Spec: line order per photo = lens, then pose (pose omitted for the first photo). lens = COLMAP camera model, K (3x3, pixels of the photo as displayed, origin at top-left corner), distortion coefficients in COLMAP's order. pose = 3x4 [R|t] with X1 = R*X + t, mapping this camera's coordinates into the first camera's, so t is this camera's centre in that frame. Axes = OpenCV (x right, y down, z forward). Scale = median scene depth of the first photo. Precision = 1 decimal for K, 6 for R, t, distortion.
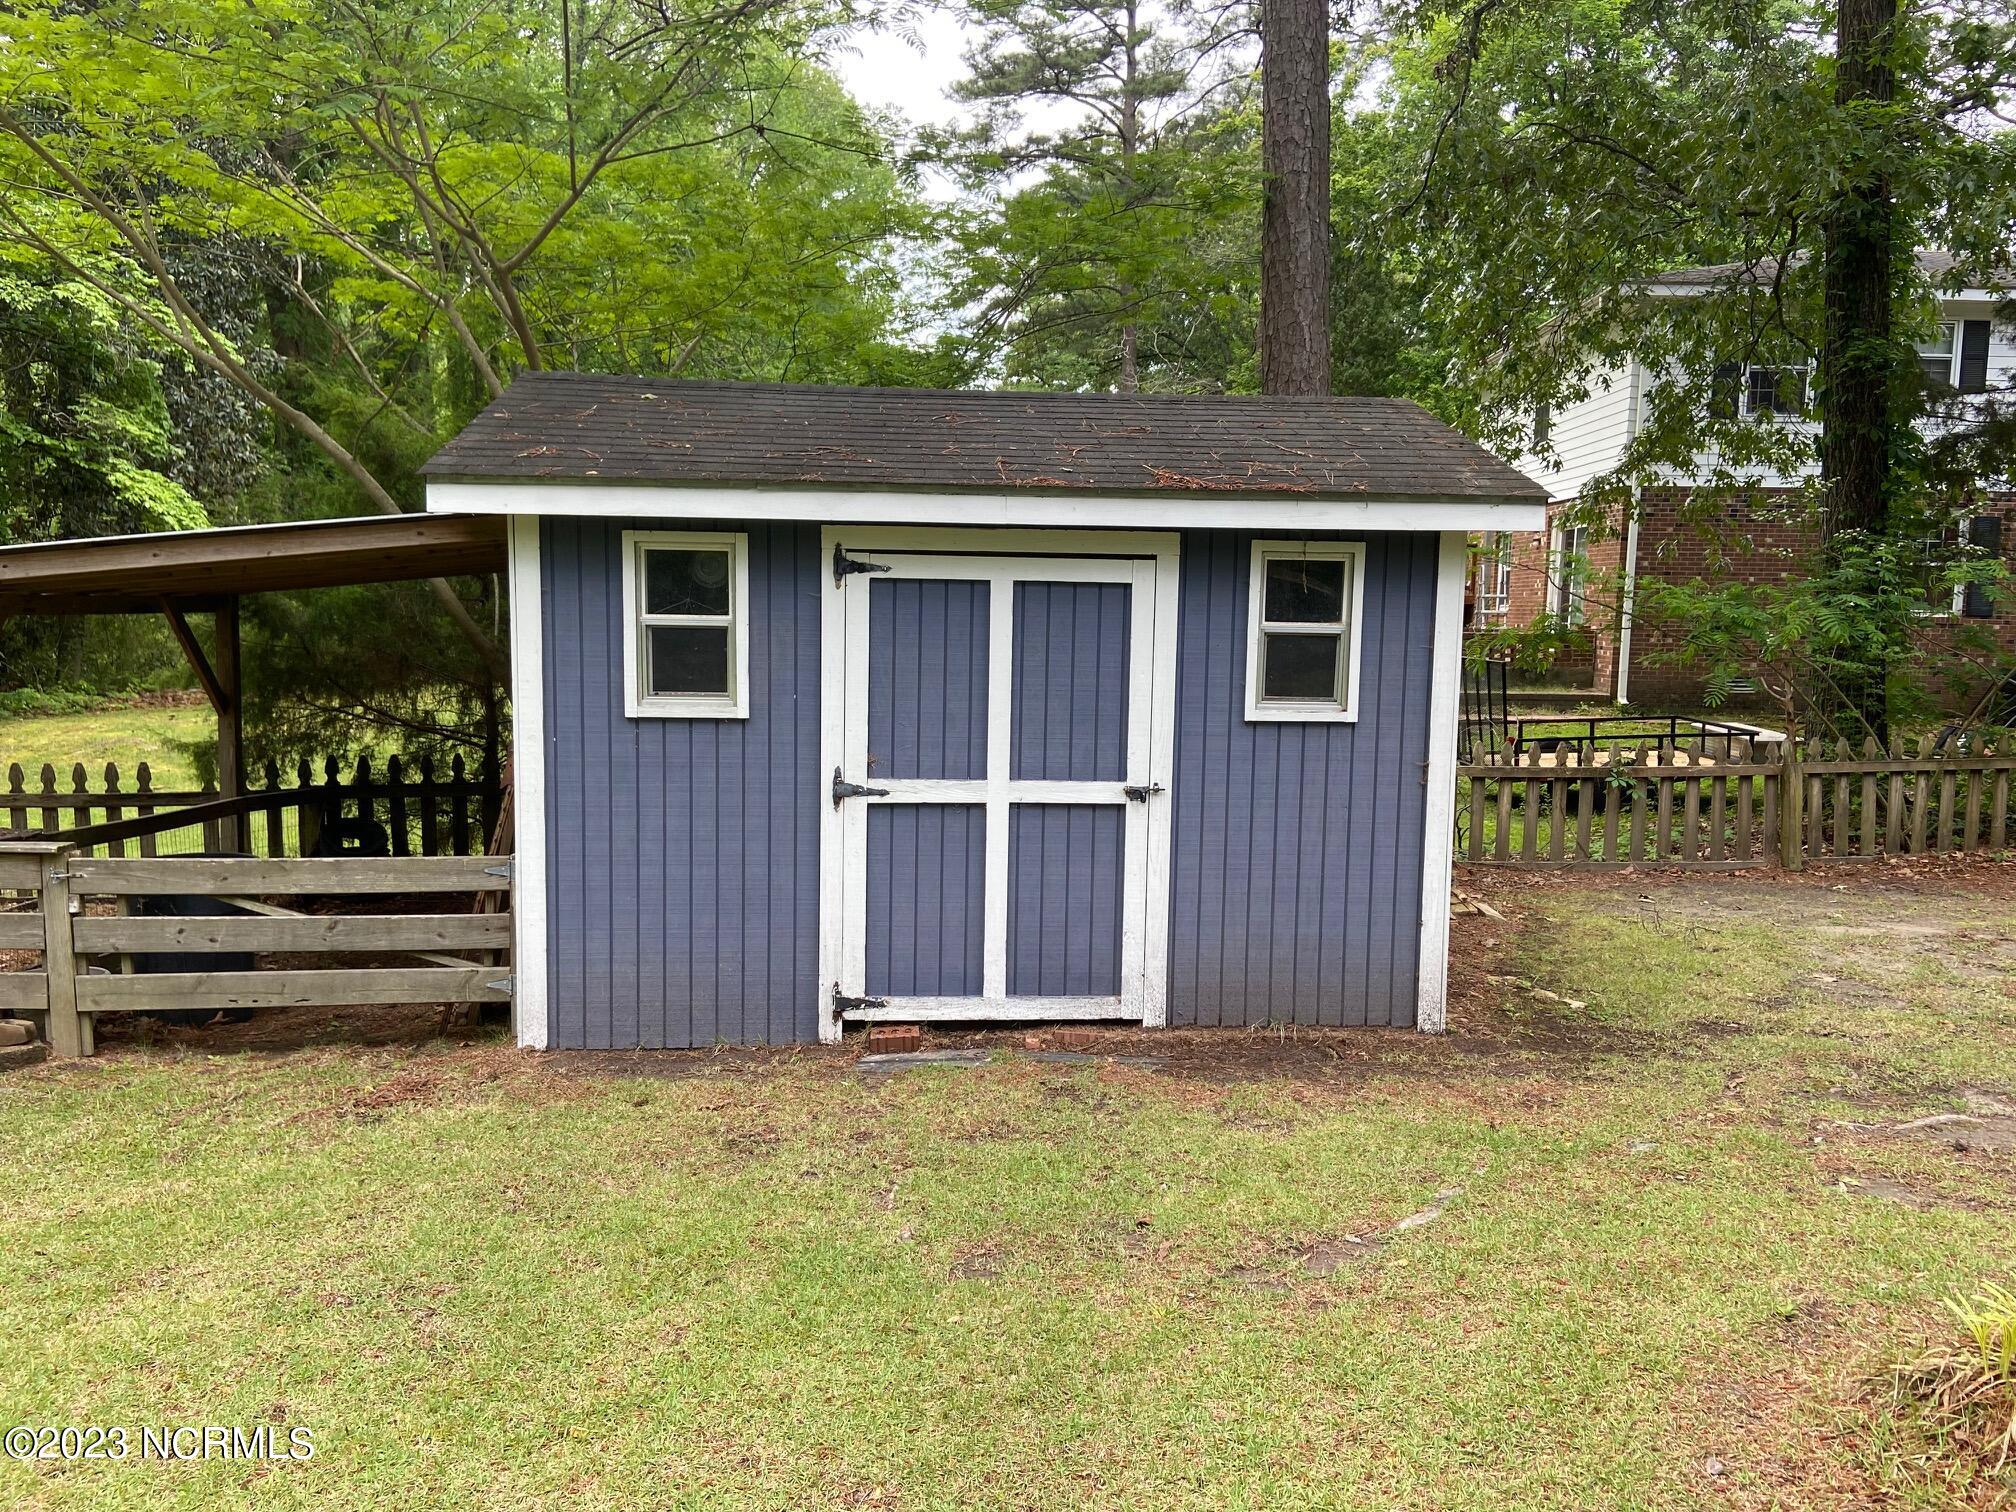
lens RADIAL K [[1520.3, 0, 1017.0], [0, 1520.3, 751.6], [0, 0, 1]] dist [0.097085, -0.116225]
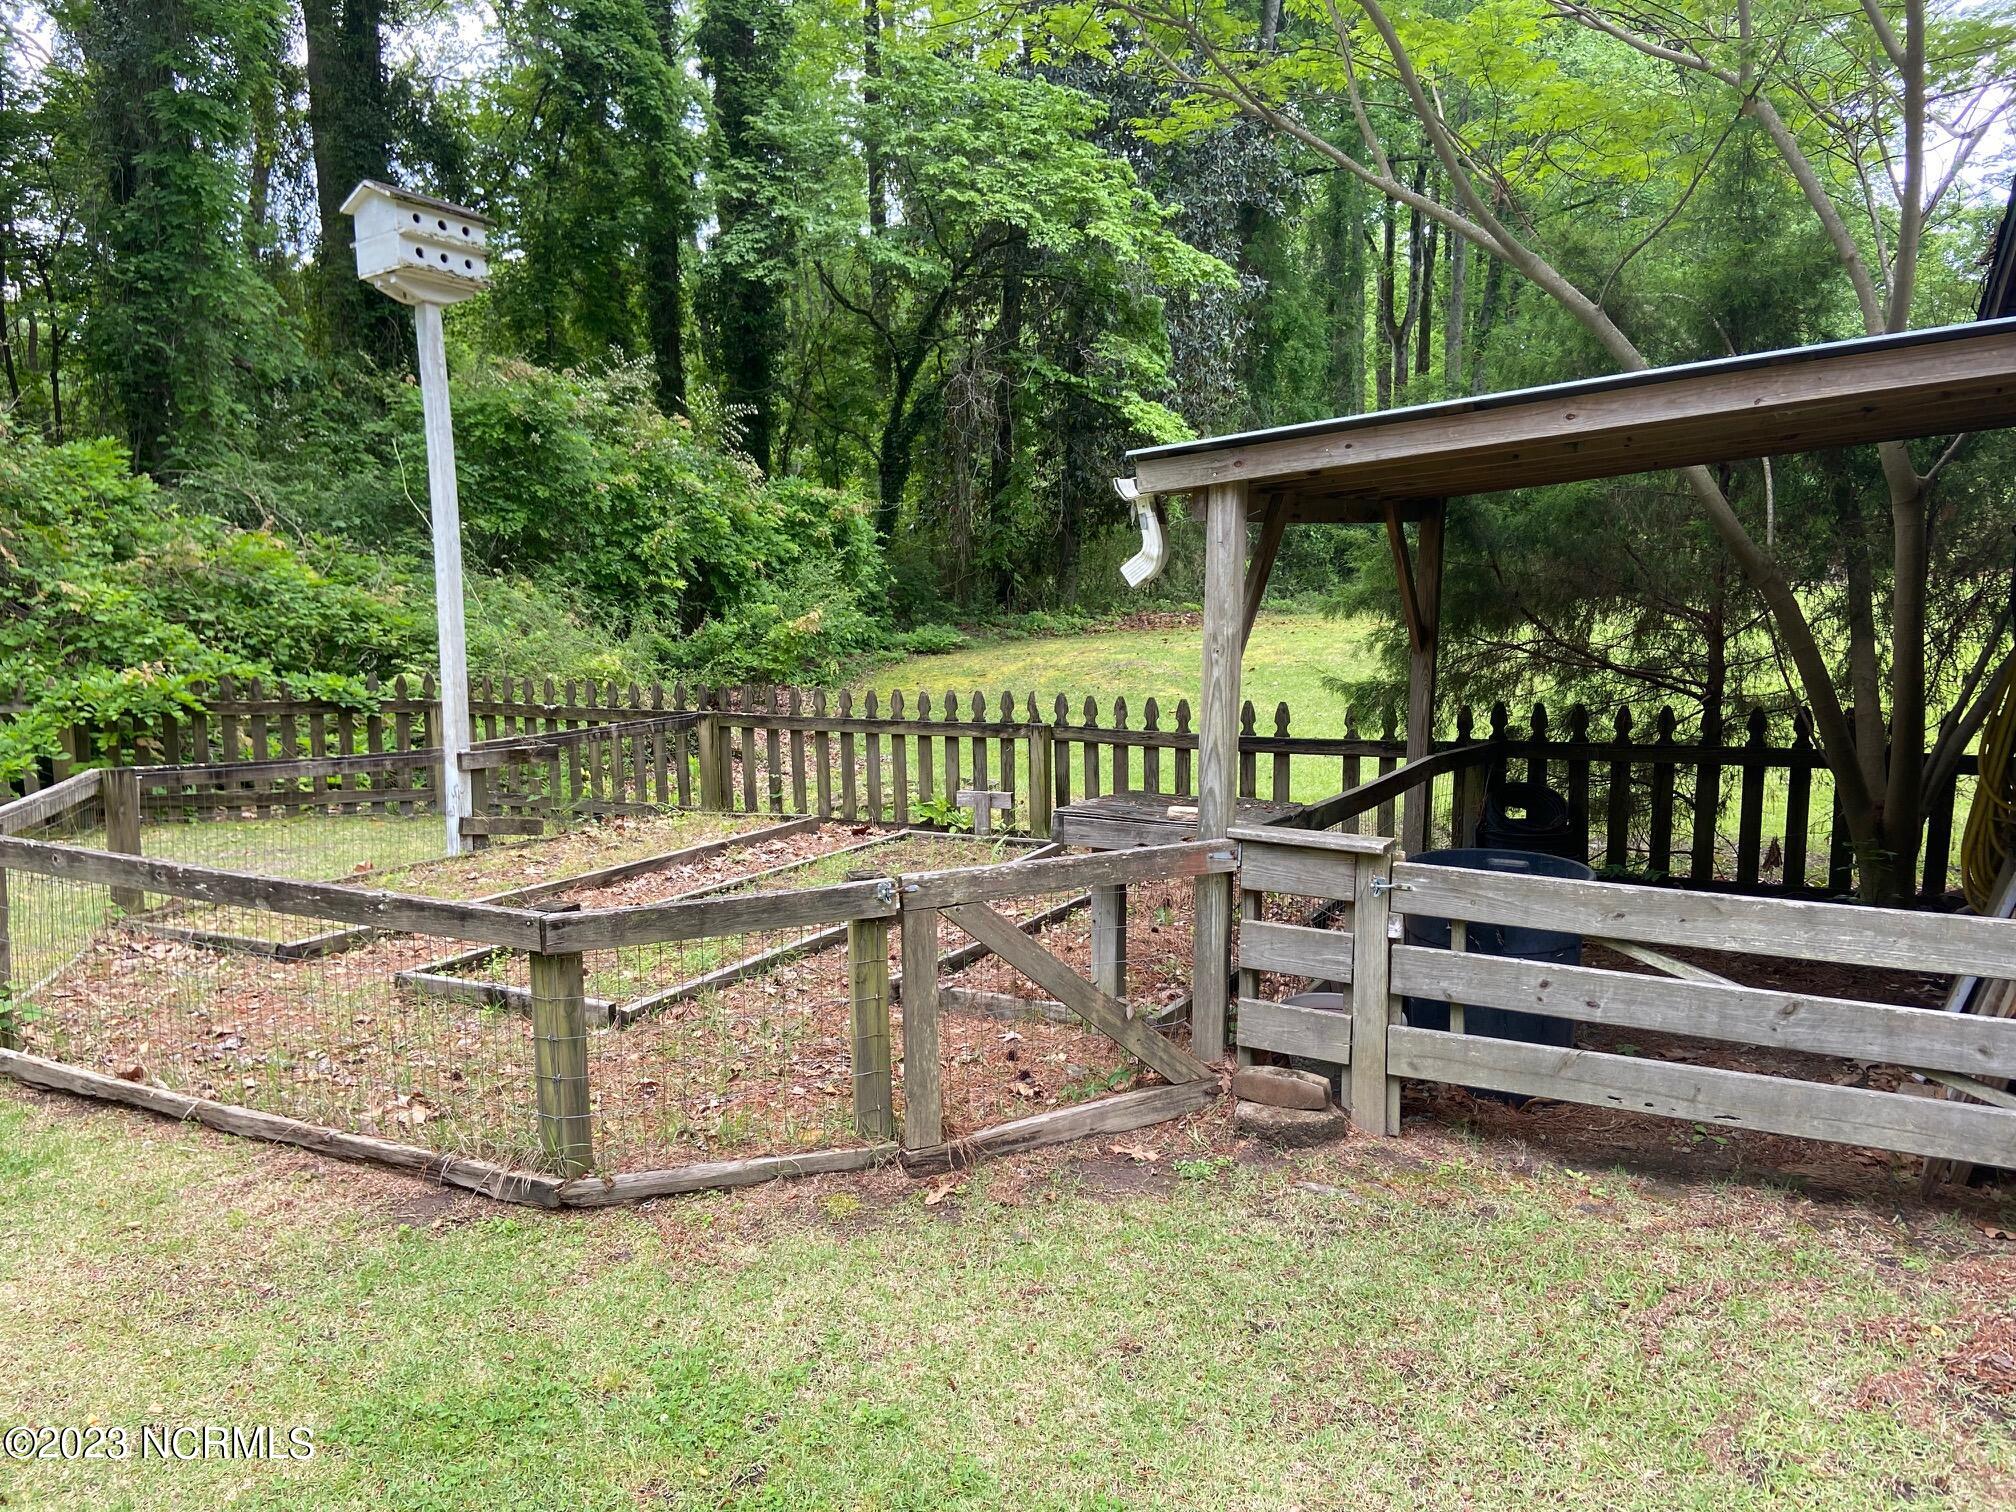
lens RADIAL K [[1520.3, 0, 1011.1], [0, 1520.3, 751.4], [0, 0, 1]] dist [0.097085, -0.116225]
pose [[0.849217, 0.058224, -0.524824, -0.384821], [-0.032696, 0.997793, 0.057789, -0.015536], [0.527030, -0.031915, 0.849247, 0.309559]]
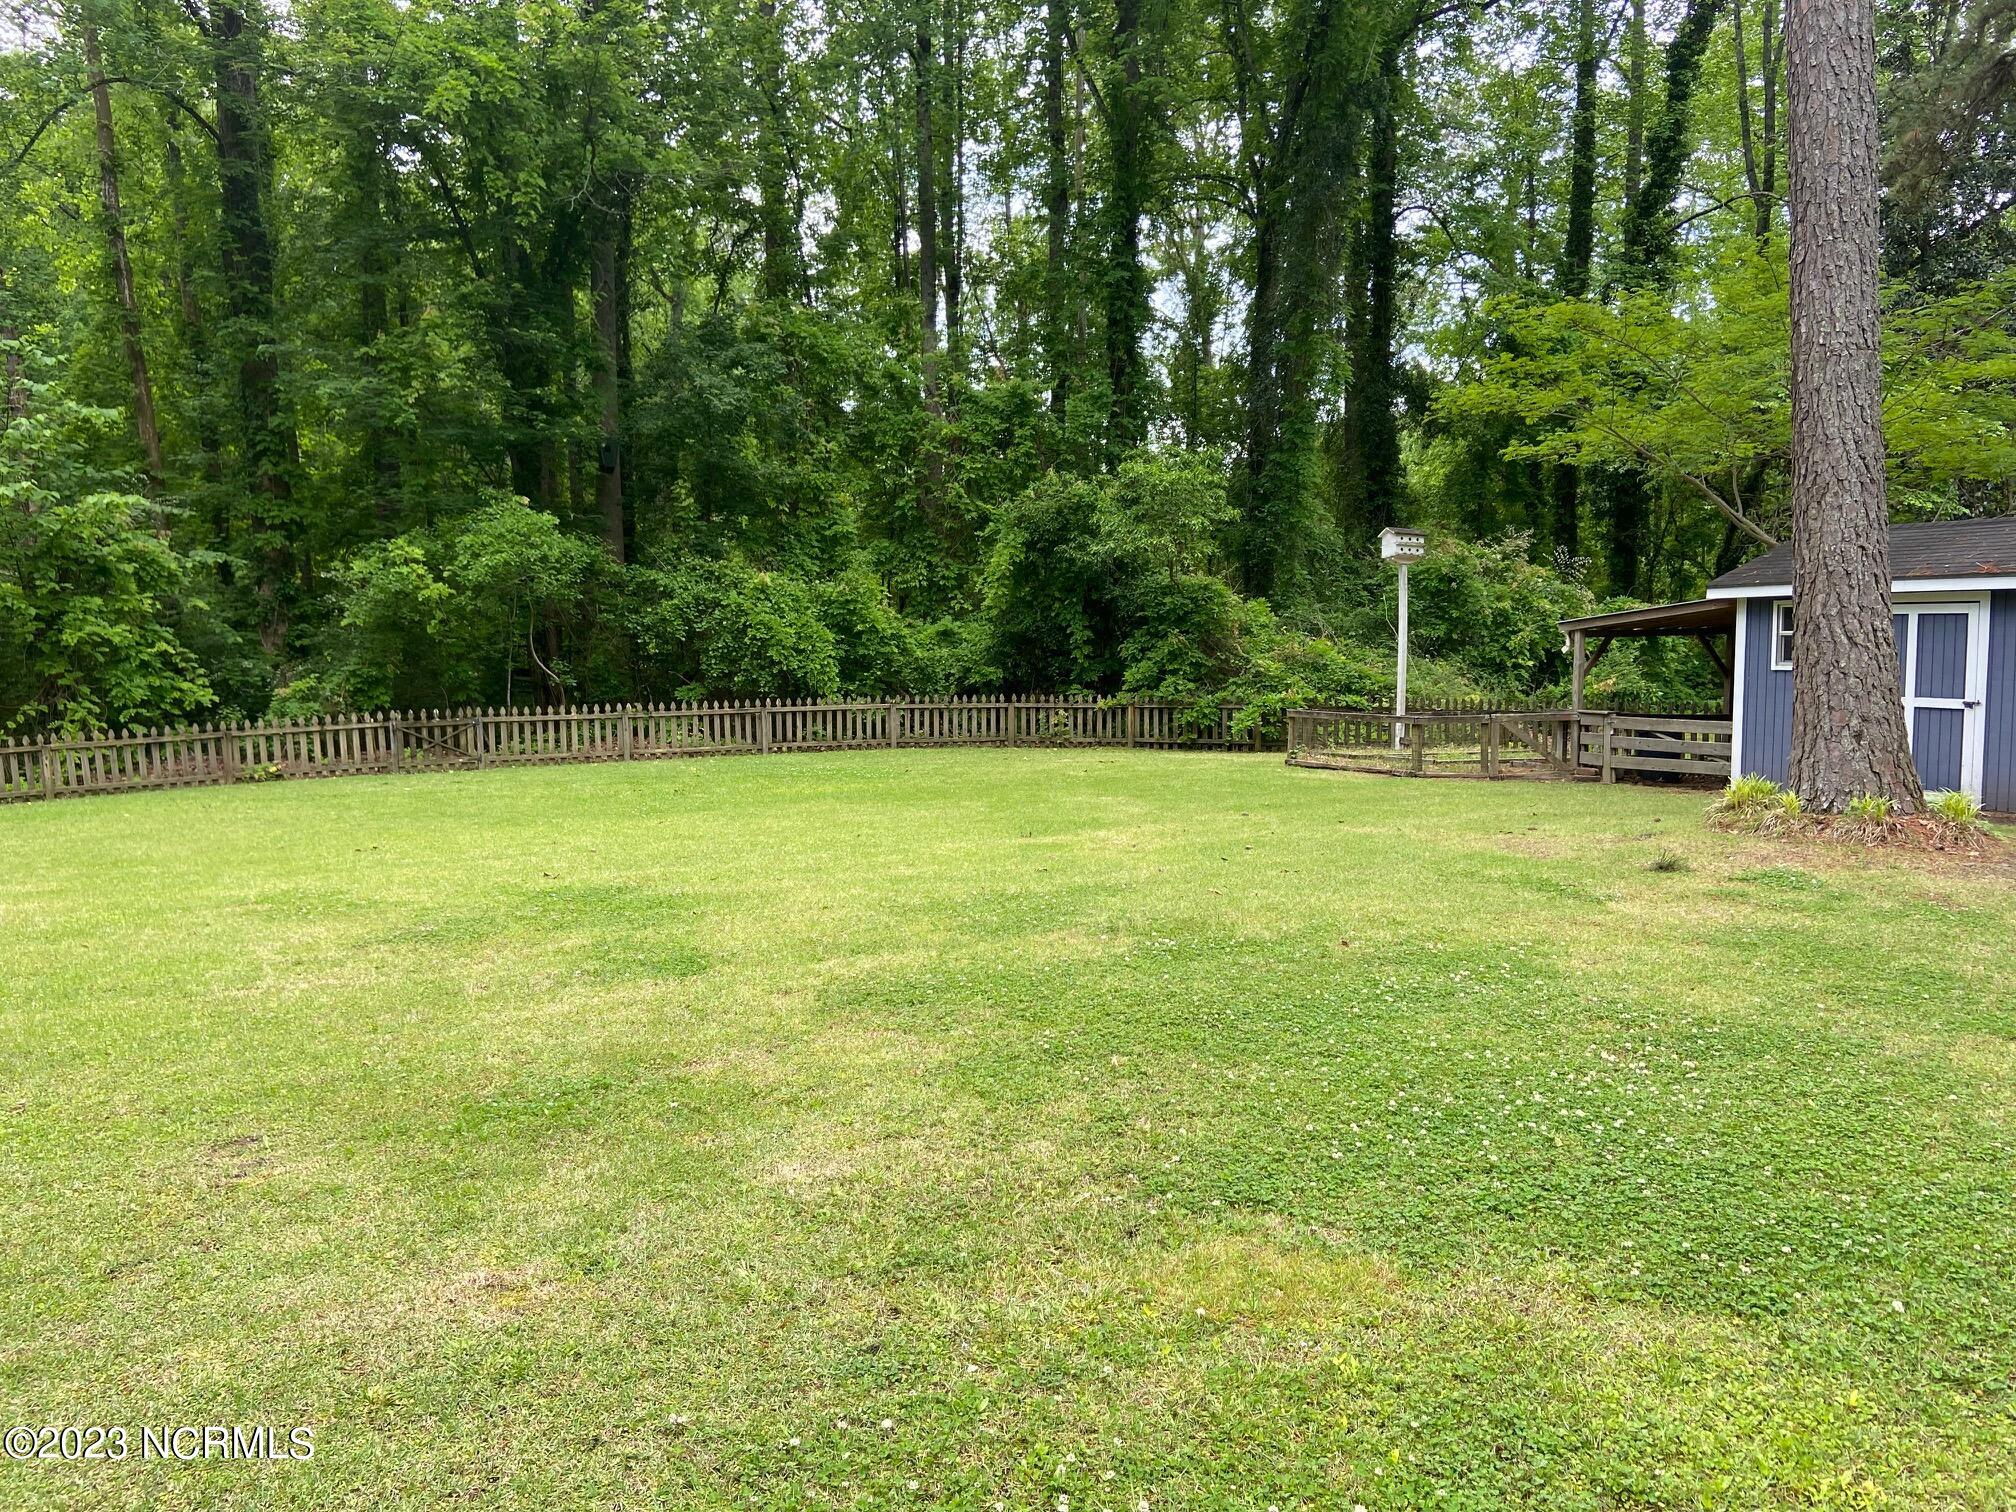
lens RADIAL K [[1520.3, 0, 996.1], [0, 1520.3, 768.4], [0, 0, 1]] dist [0.097085, -0.116225]
pose [[0.394339, 0.062235, -0.916855, 1.656452], [-0.065855, 0.997053, 0.039355, 0.128304], [0.916602, 0.044861, 0.397275, -1.280413]]
